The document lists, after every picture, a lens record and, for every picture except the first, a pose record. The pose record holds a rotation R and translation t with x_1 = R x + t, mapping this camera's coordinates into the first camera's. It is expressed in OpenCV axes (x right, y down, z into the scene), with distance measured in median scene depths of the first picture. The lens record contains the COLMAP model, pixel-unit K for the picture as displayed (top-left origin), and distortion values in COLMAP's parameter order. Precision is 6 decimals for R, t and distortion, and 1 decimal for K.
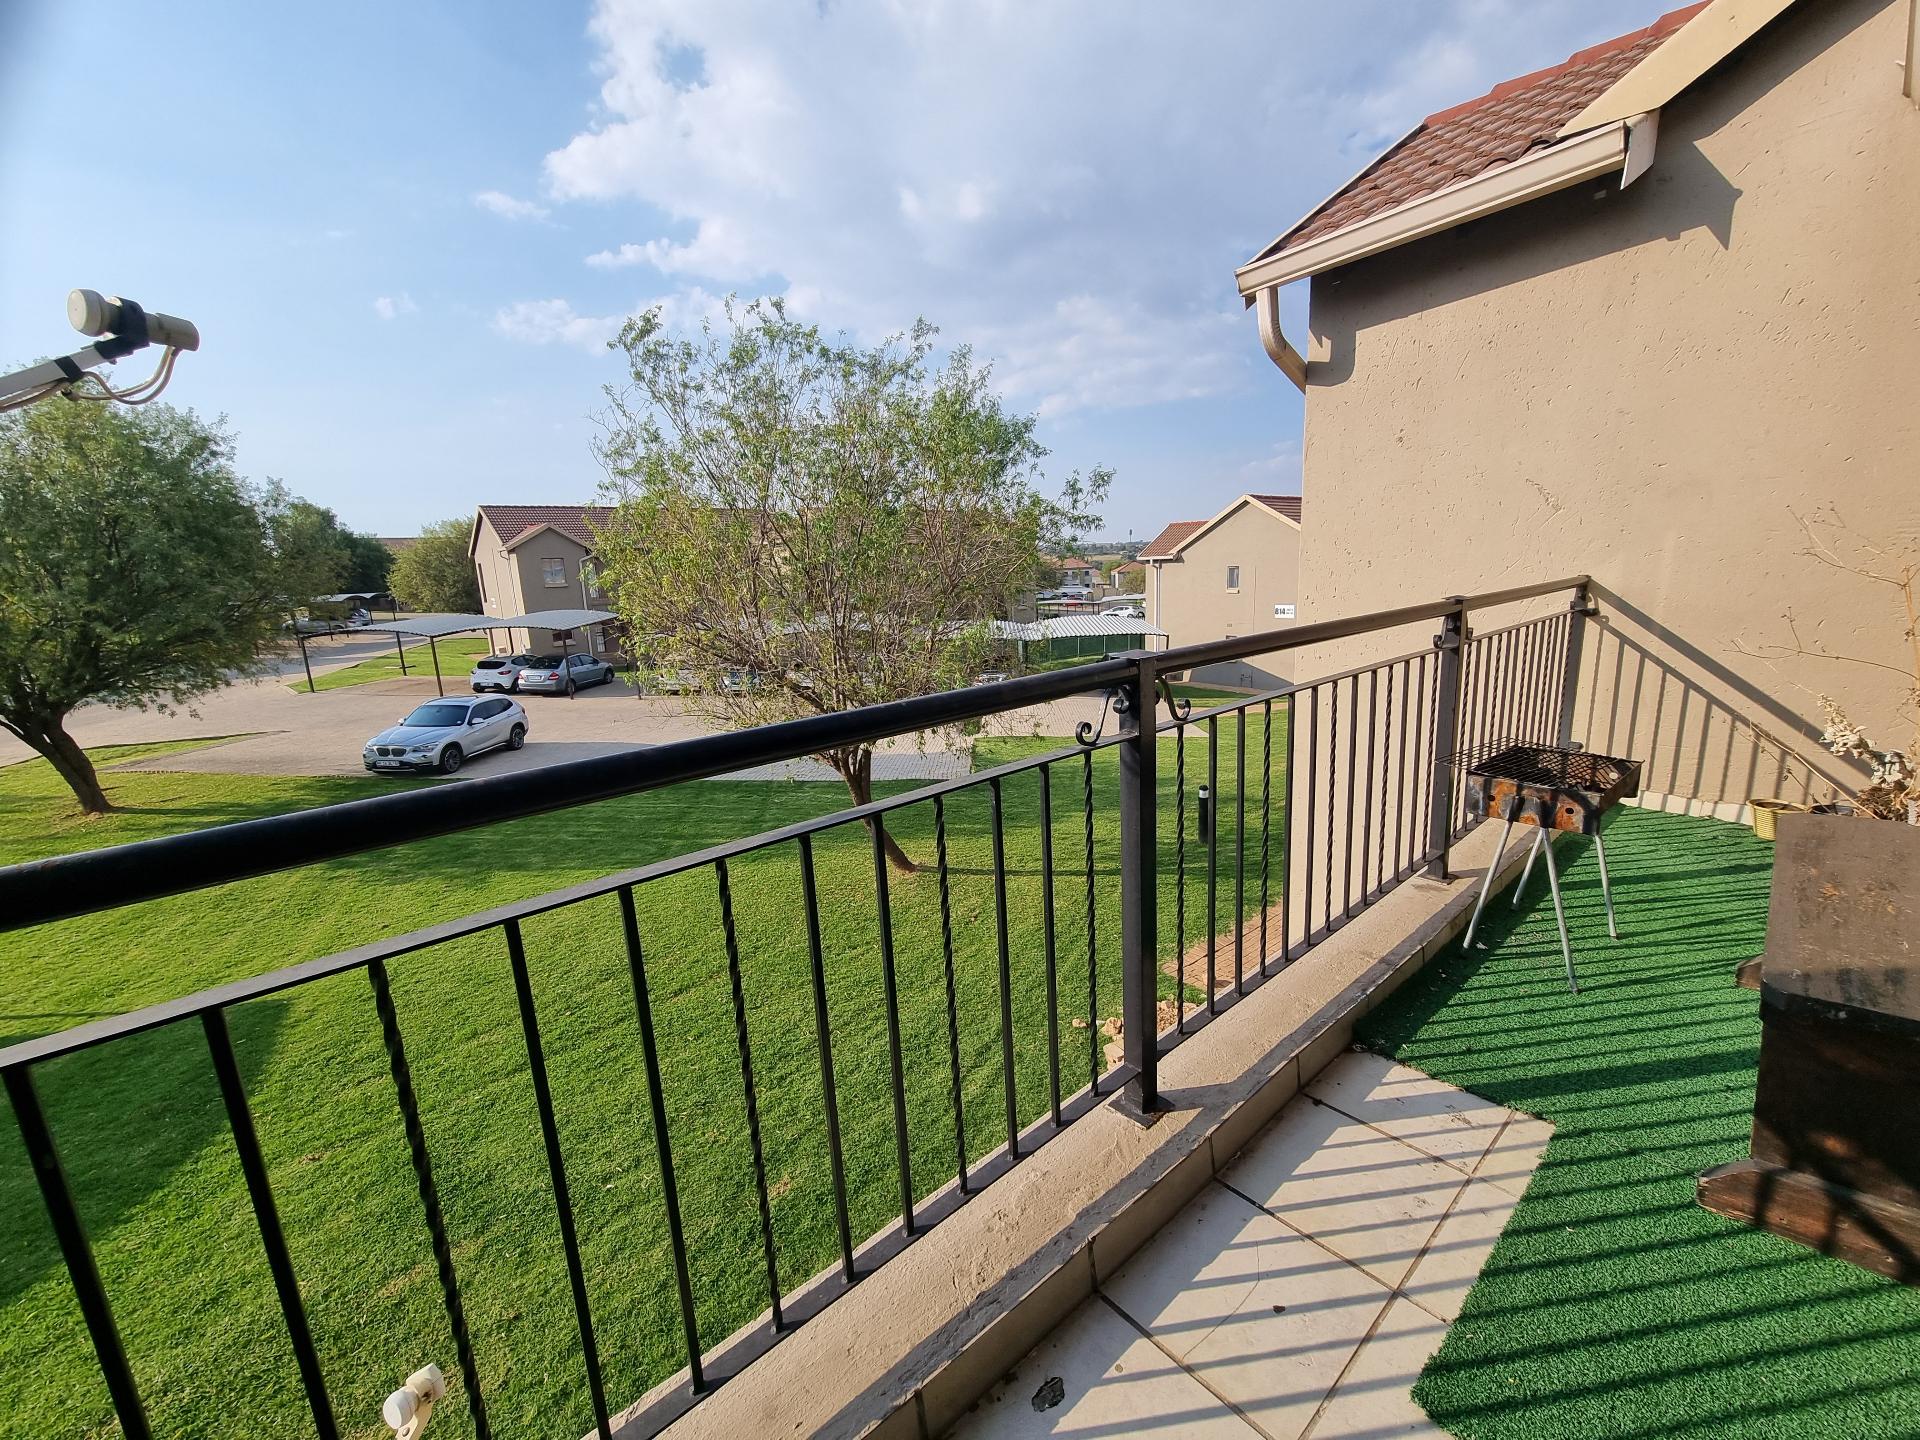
lens RADIAL K [[759.7, 0, 1005.2], [0, 759.7, 722.9], [0, 0, 1]] dist [0.006653, -0.004143]
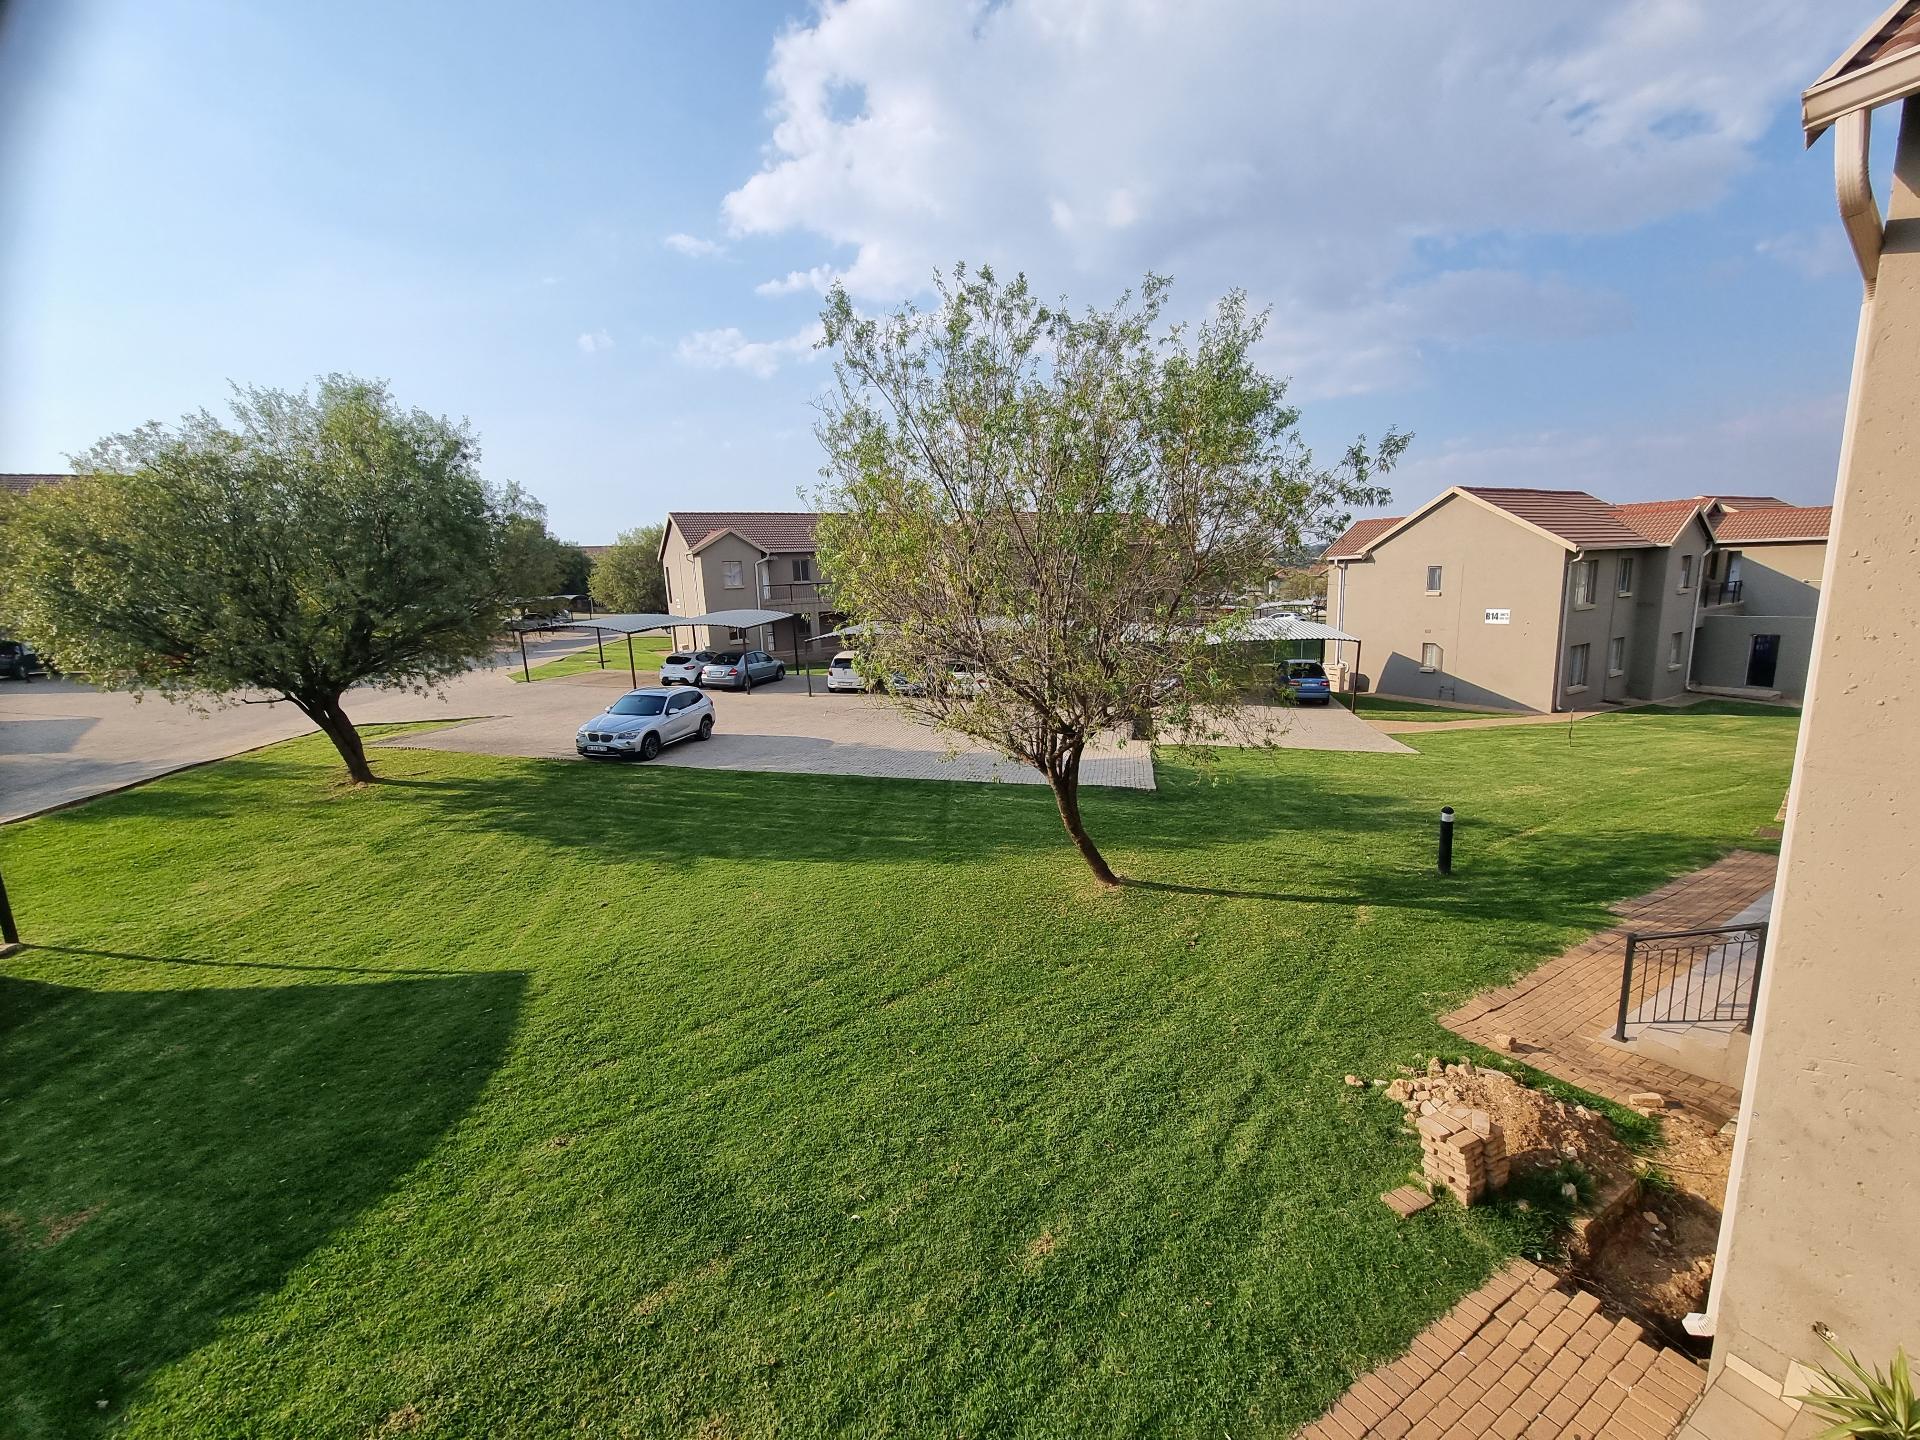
lens RADIAL K [[759.7, 0, 1005.2], [0, 759.7, 722.9], [0, 0, 1]] dist [0.006653, -0.004143]
pose [[0.986173, 0.031763, -0.162647, -0.090835], [-0.033728, 0.999387, -0.009336, 0.009948], [0.162251, 0.014692, 0.986640, 0.053442]]
